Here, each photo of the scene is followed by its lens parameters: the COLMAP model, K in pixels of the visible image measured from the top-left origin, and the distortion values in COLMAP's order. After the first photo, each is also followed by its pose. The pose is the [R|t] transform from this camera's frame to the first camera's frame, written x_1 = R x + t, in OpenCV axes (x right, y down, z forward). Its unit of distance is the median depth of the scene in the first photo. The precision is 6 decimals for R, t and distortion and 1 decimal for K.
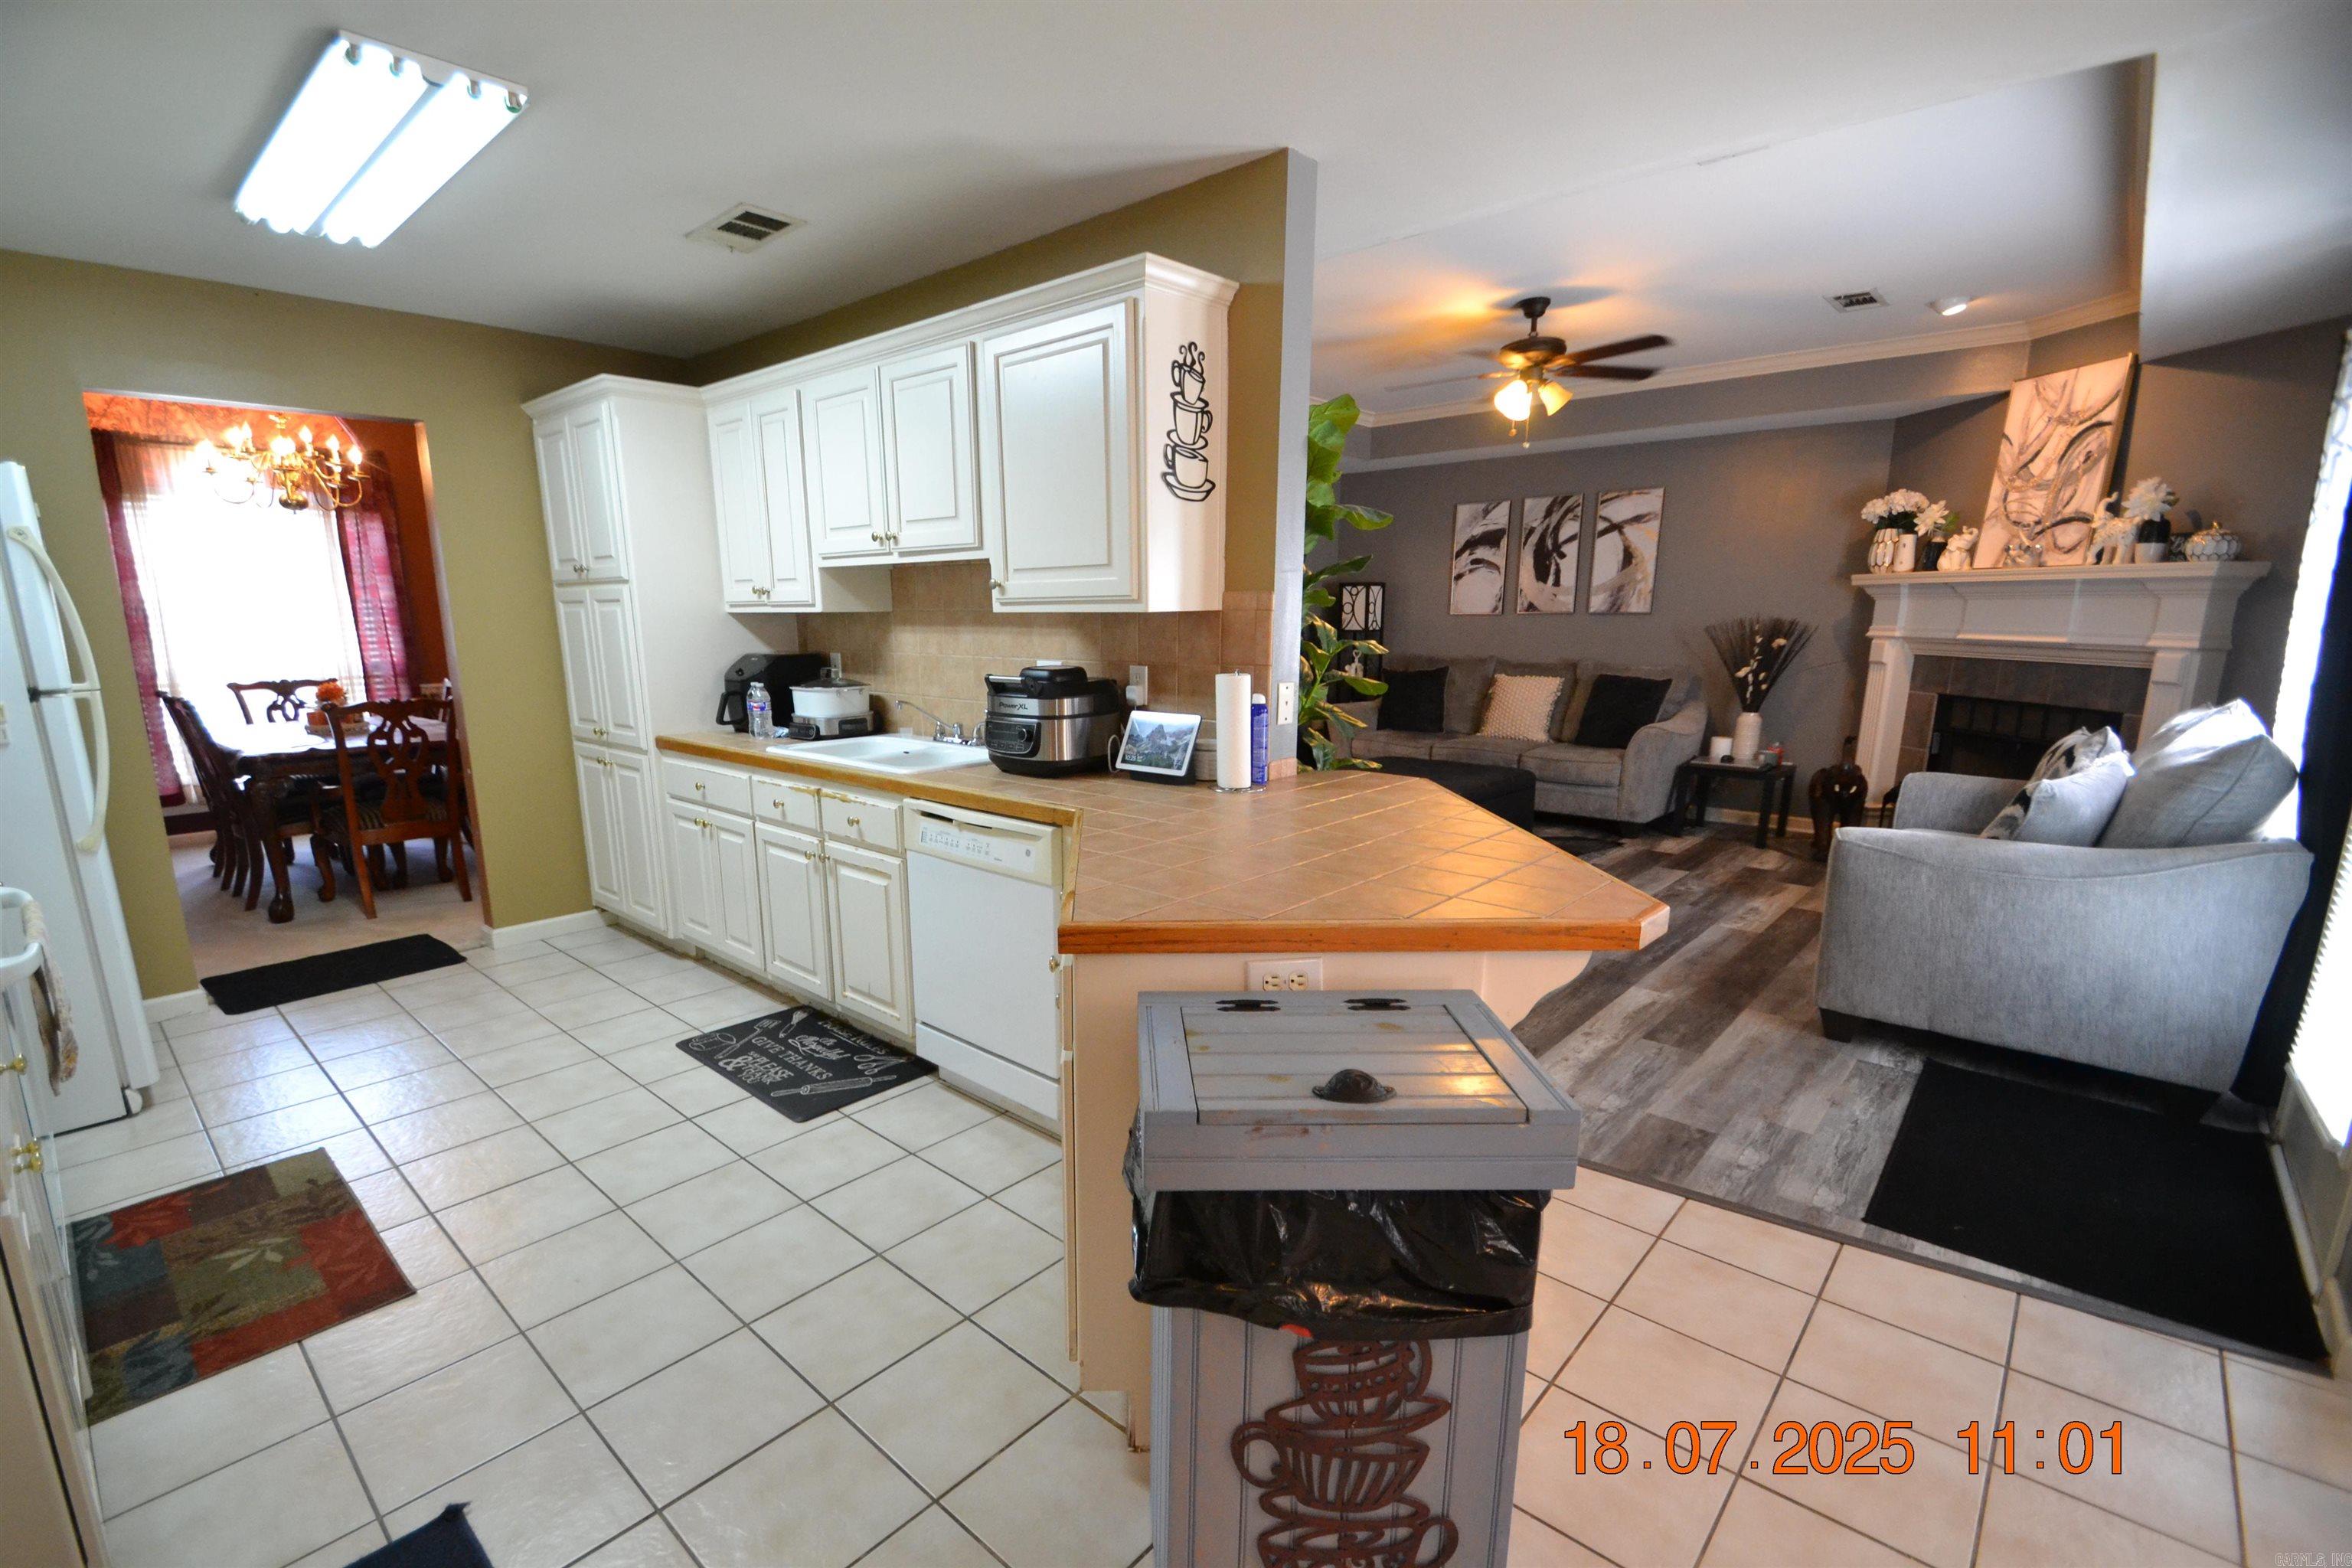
lens RADIAL K [[1045.5, 0, 1133.0], [0, 1045.5, 838.3], [0, 0, 1]] dist [0.017813, -0.016732]
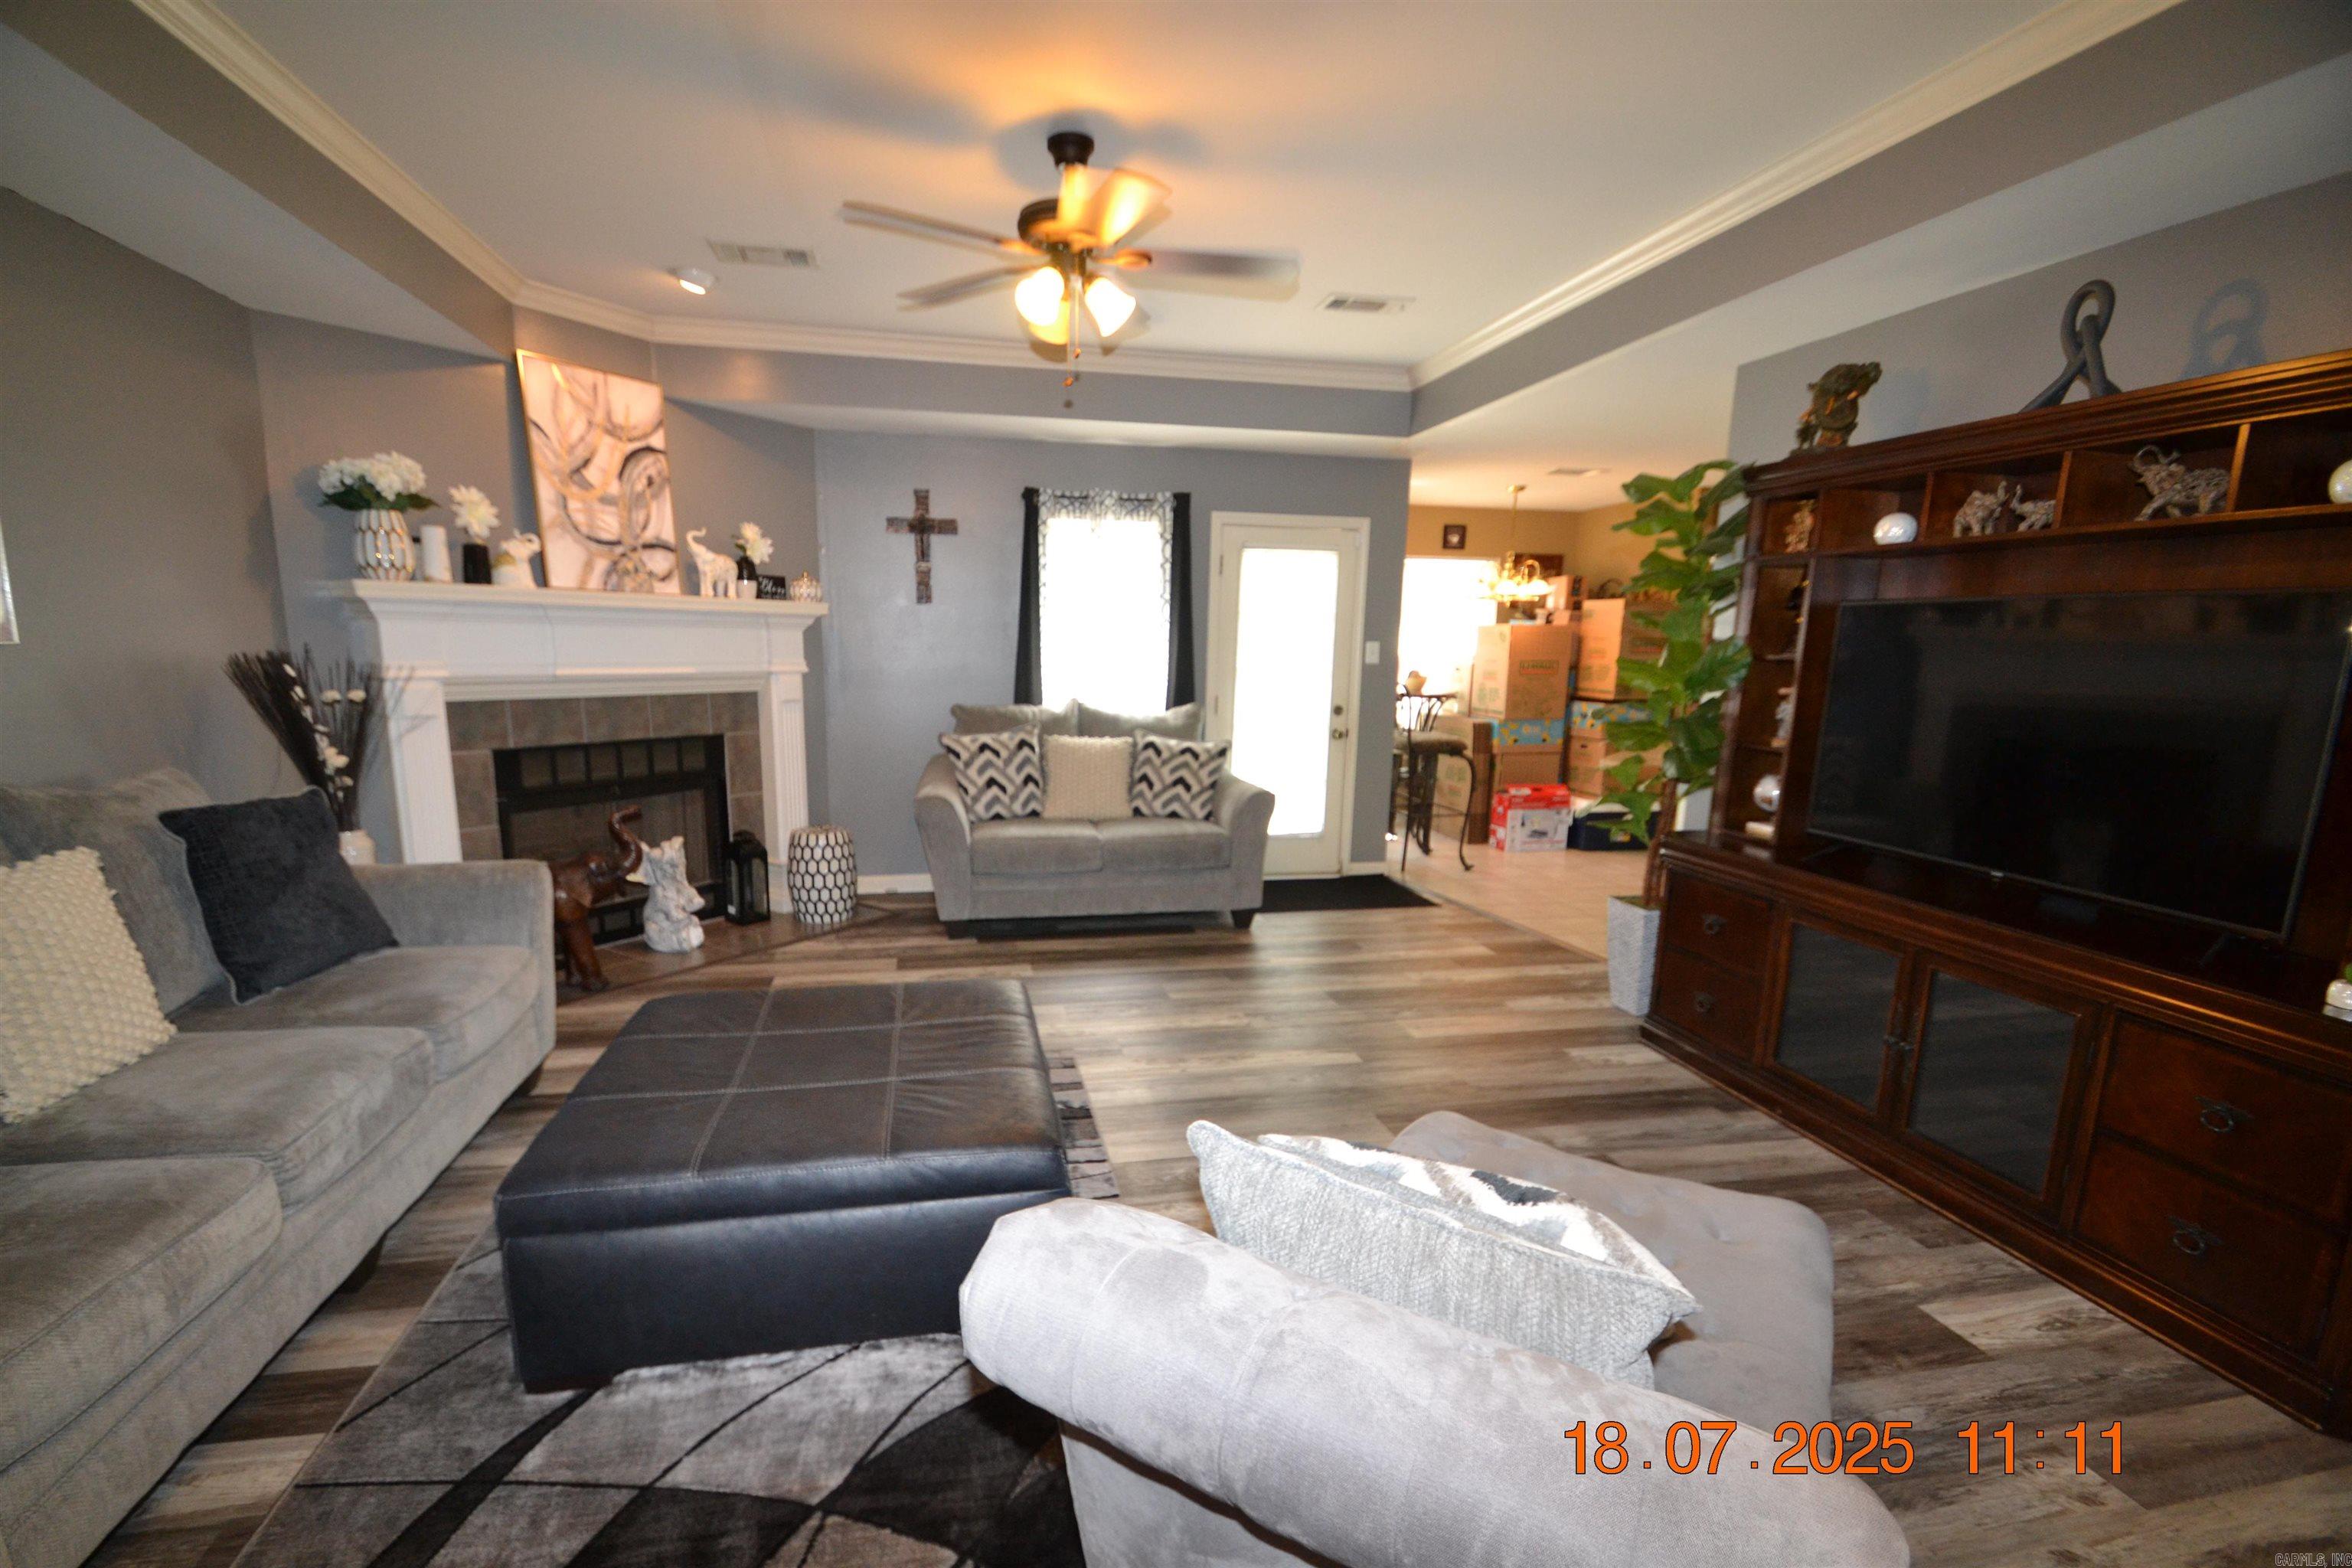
lens RADIAL K [[1045.5, 0, 1131.9], [0, 1045.5, 843.1], [0, 0, 1]] dist [0.017813, -0.016732]
pose [[-0.807753, -0.120961, 0.576978, -0.048115], [0.112523, 0.929094, 0.352310, -0.360634], [-0.578682, 0.349503, -0.736868, 1.641275]]
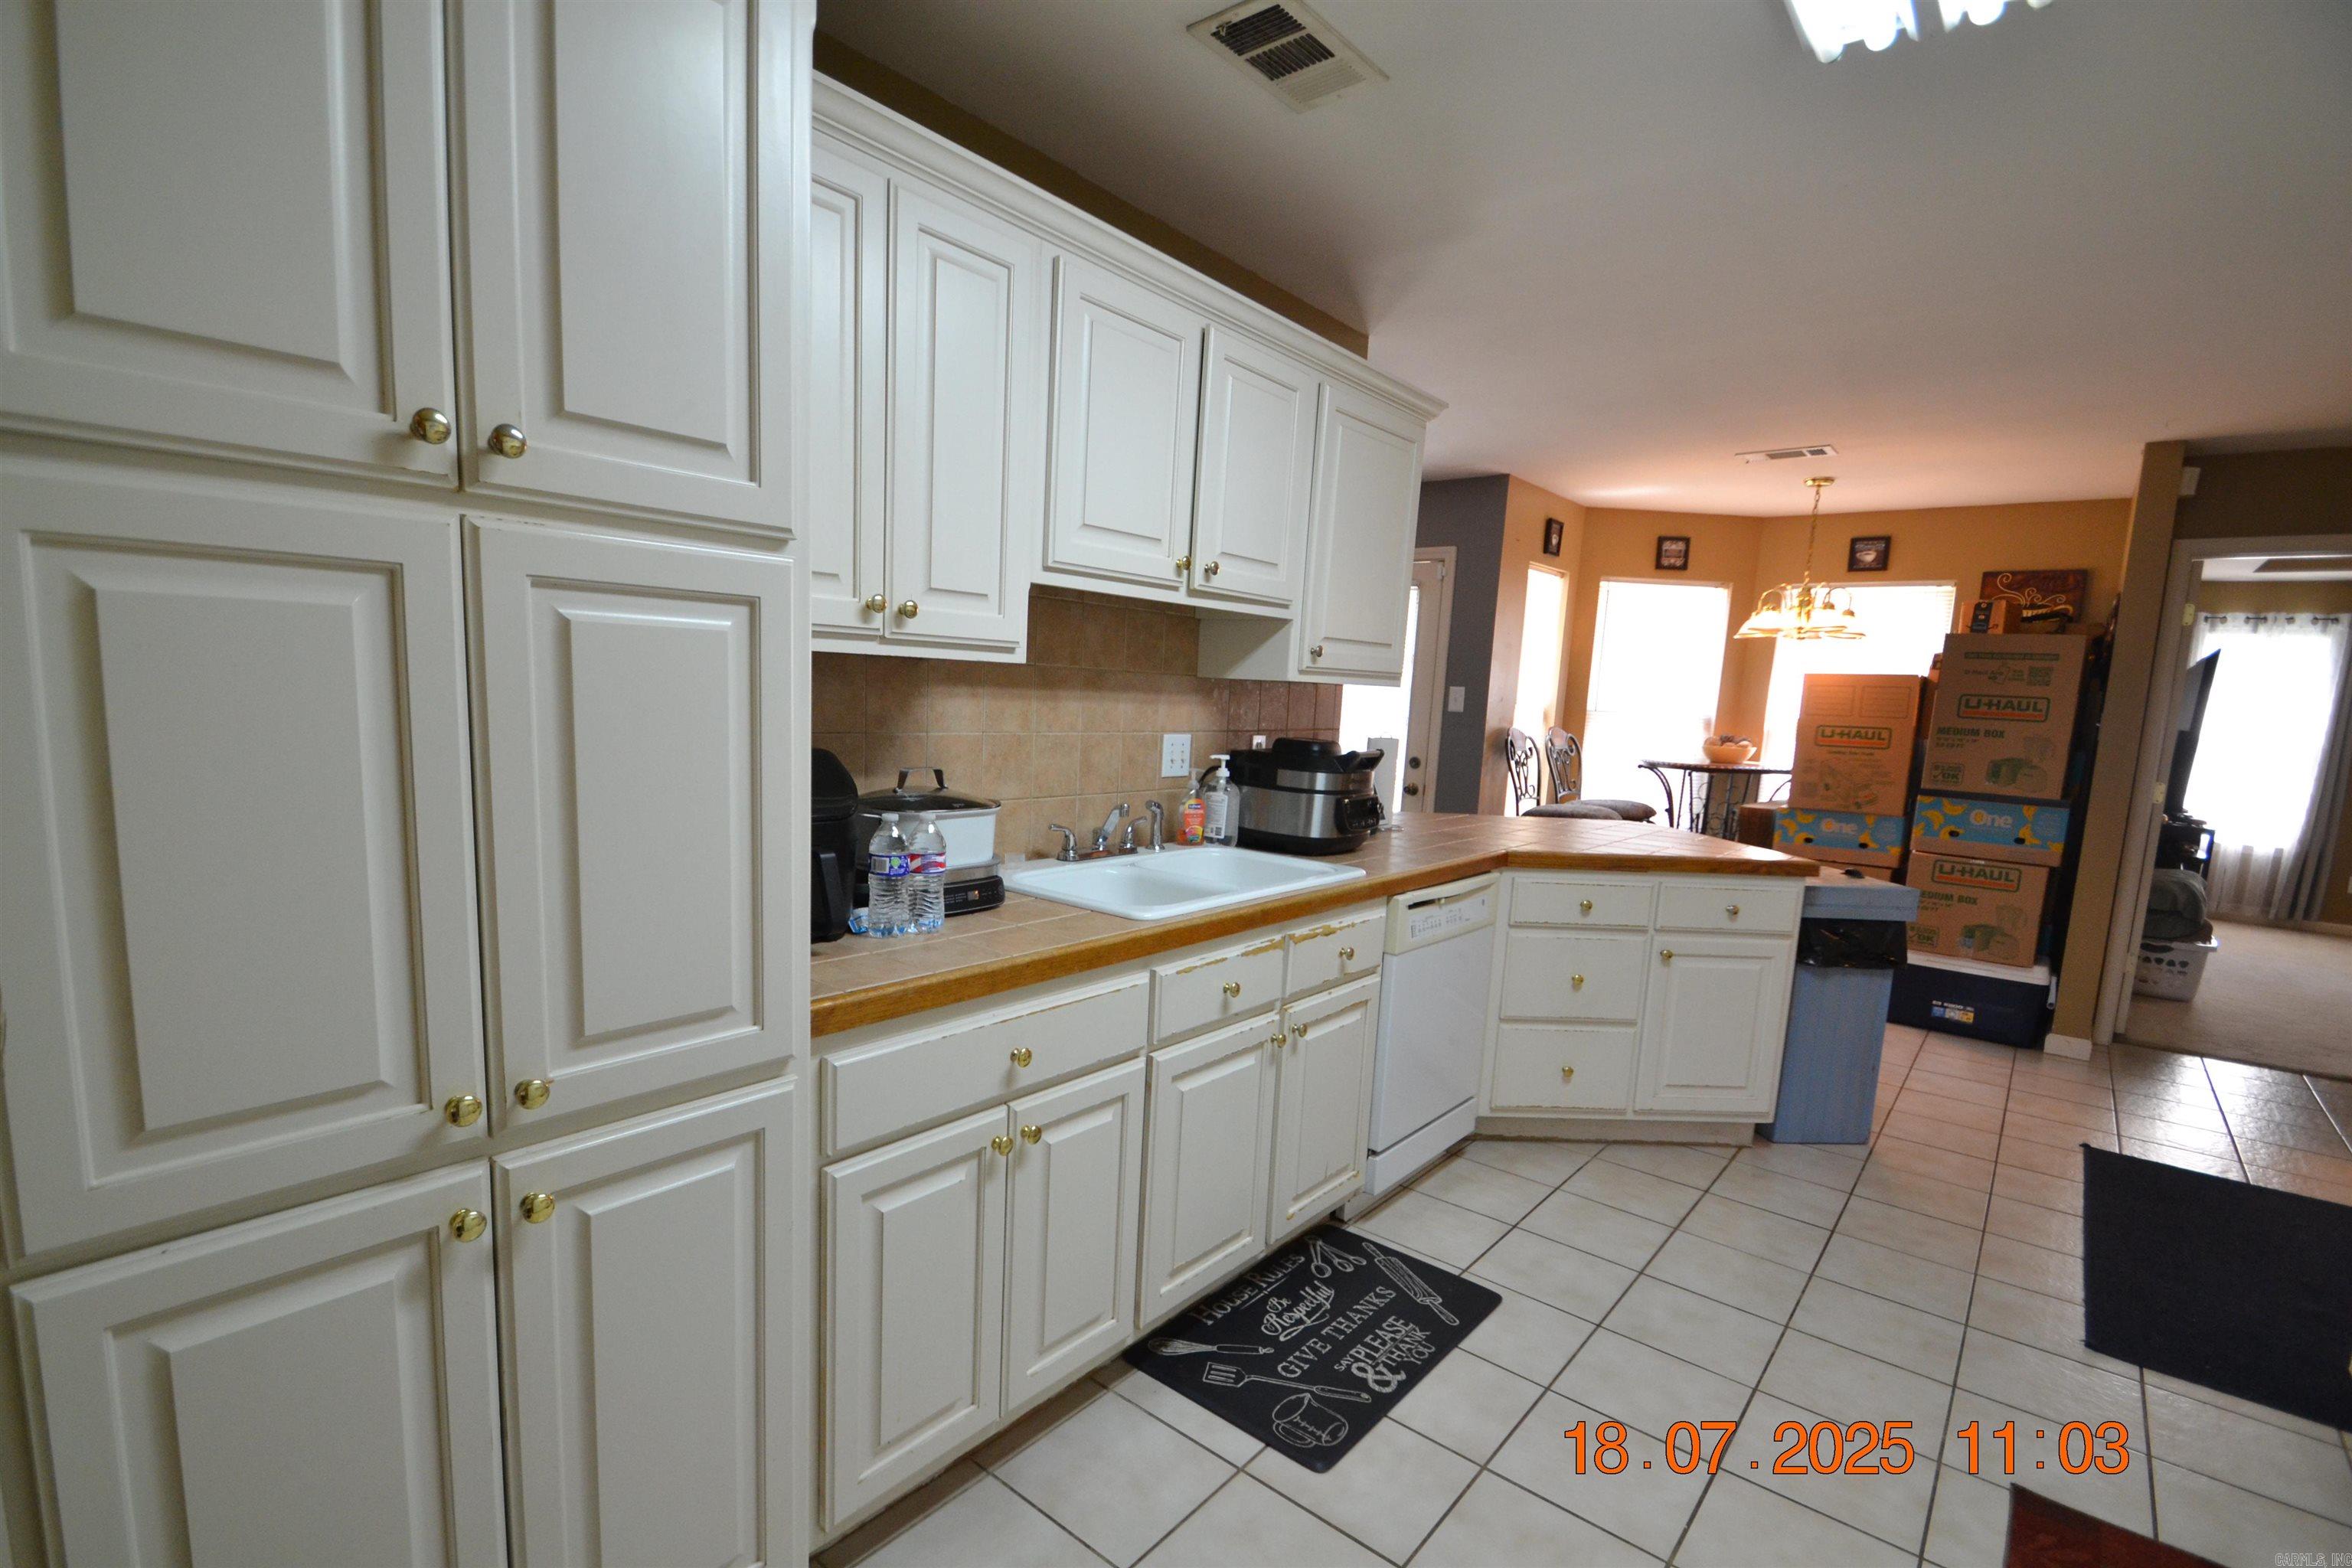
lens RADIAL K [[1045.5, 0, 1121.7], [0, 1045.5, 838.6], [0, 0, 1]] dist [0.017813, -0.016732]
pose [[-0.014250, -0.142015, 0.989762, -0.674683], [0.170499, 0.975021, 0.142355, -0.156722], [-0.985255, 0.170782, 0.010319, 0.764327]]
